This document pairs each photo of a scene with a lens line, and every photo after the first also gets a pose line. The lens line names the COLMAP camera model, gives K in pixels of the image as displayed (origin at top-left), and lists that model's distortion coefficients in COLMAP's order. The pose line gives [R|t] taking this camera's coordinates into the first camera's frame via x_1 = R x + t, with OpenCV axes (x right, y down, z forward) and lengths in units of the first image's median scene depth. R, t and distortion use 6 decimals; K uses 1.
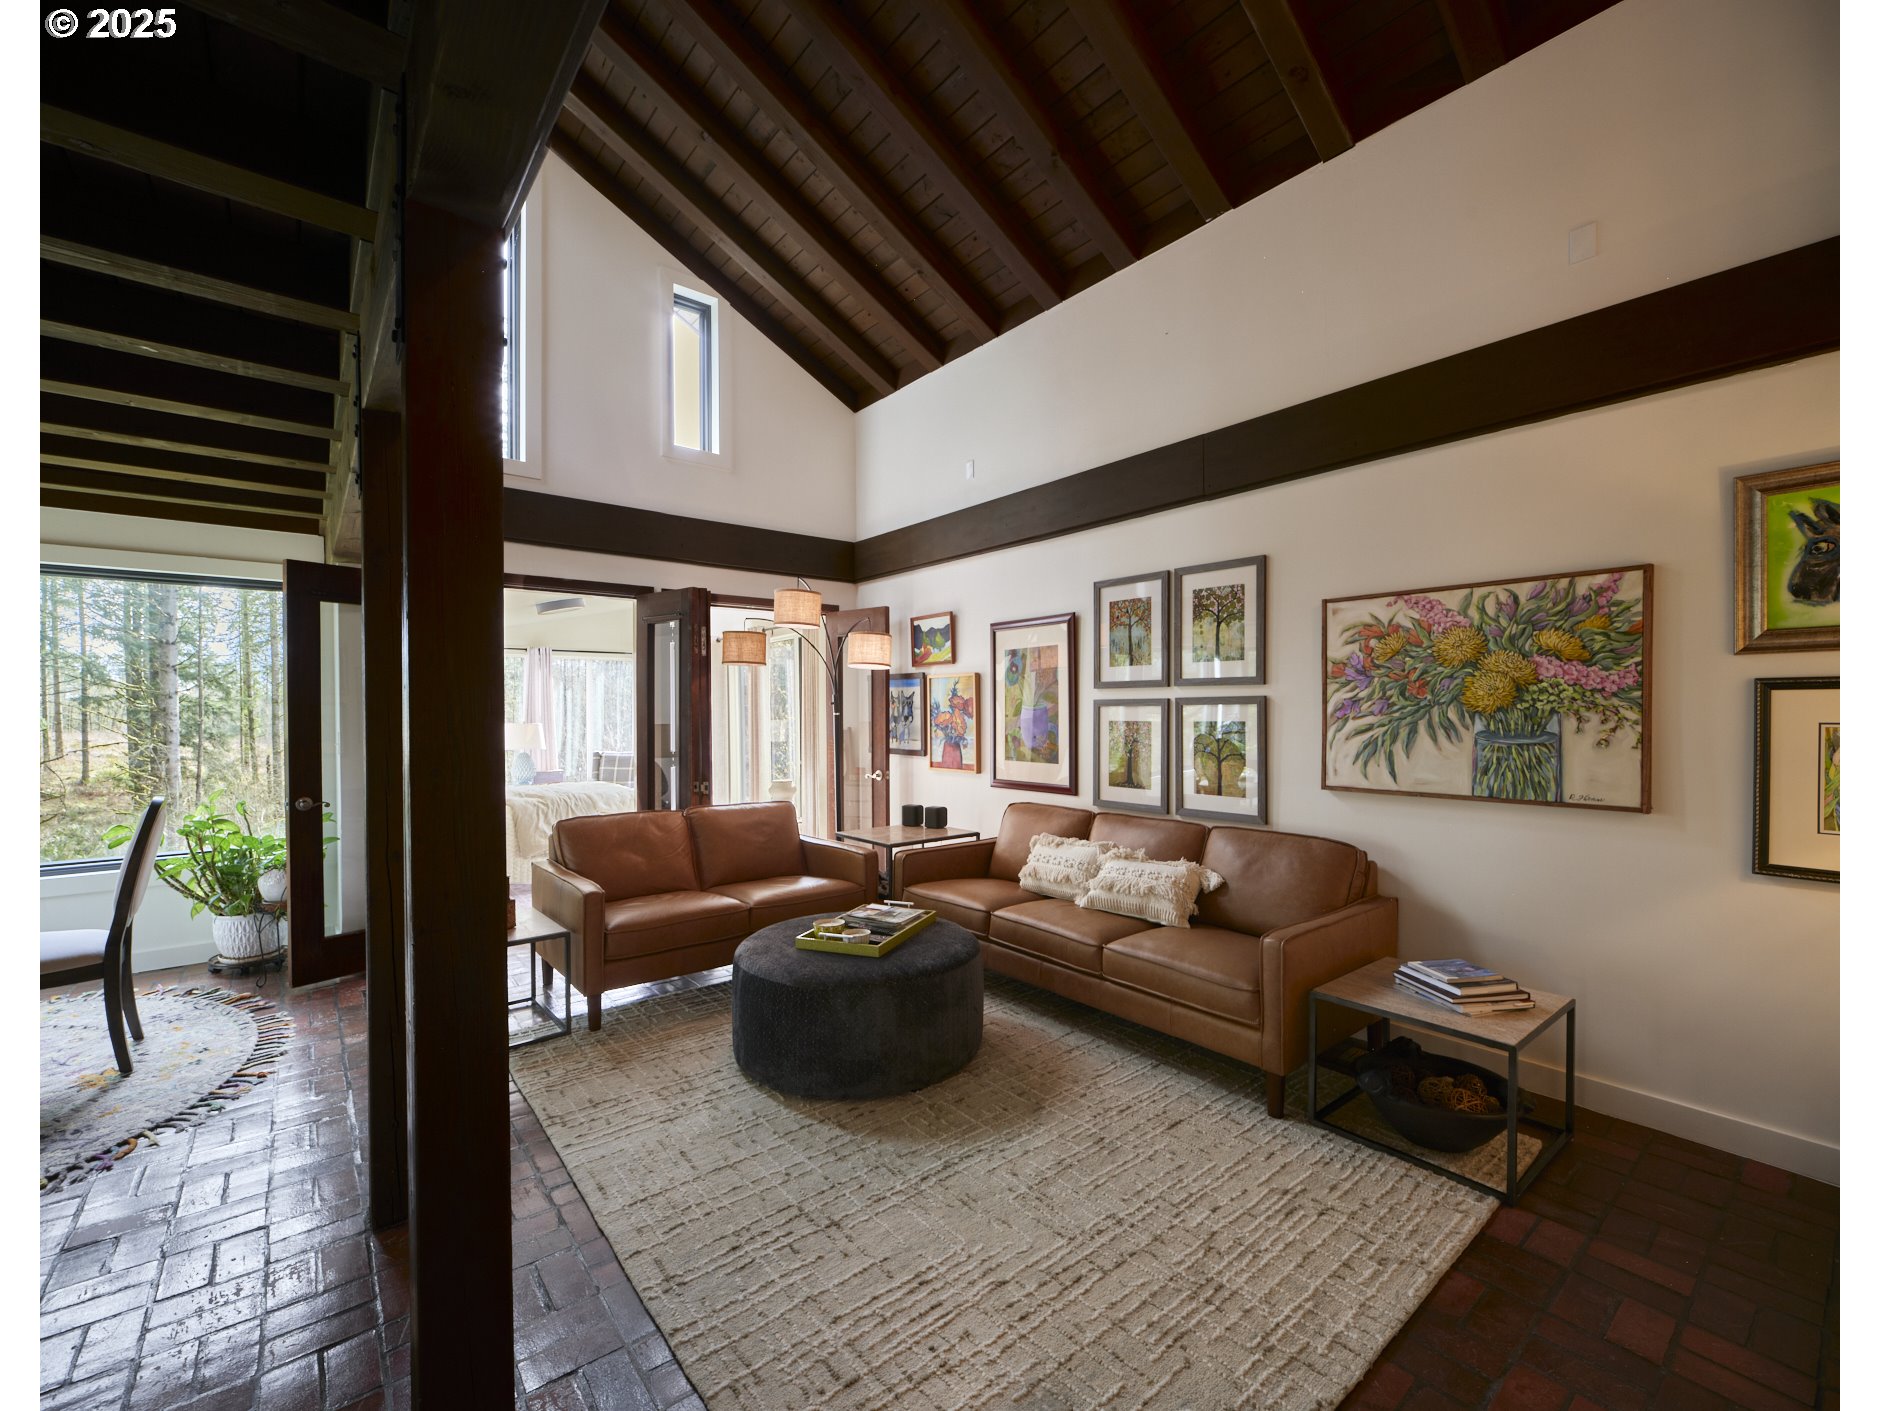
lens RADIAL K [[776.1, 0, 958.2], [0, 776.1, 716.2], [0, 0, 1]] dist [0.000956, 0.000252]
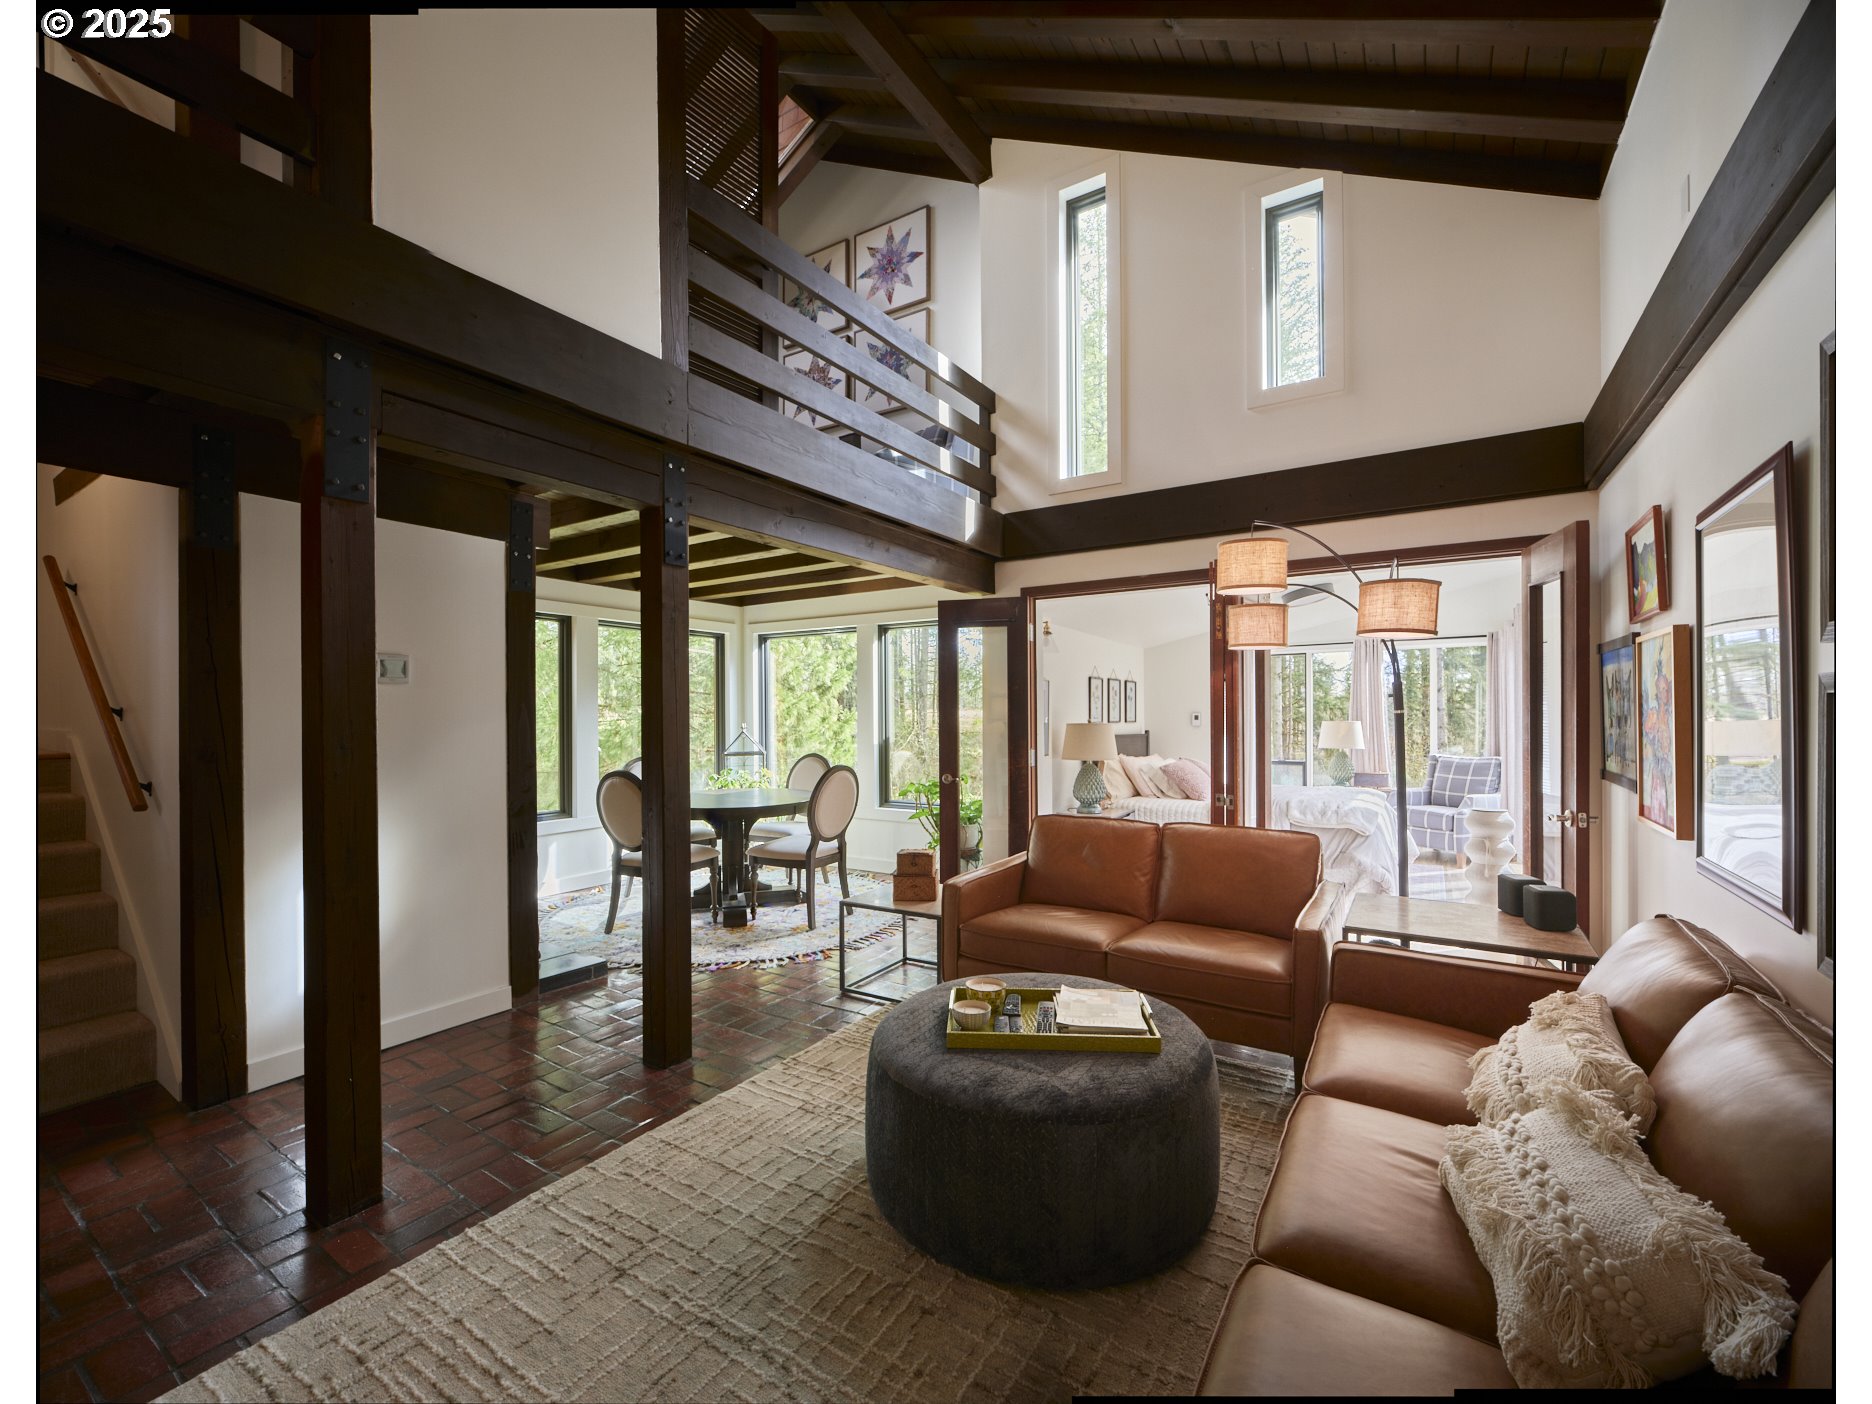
lens RADIAL K [[772.4, 0, 946.2], [0, 772.4, 706.8], [0, 0, 1]] dist [0.000956, 0.000252]
pose [[0.297536, -0.008037, -0.954677, 0.459897], [0.004799, 0.999965, -0.006923, -0.005091], [0.954699, -0.002522, 0.297564, 0.602764]]
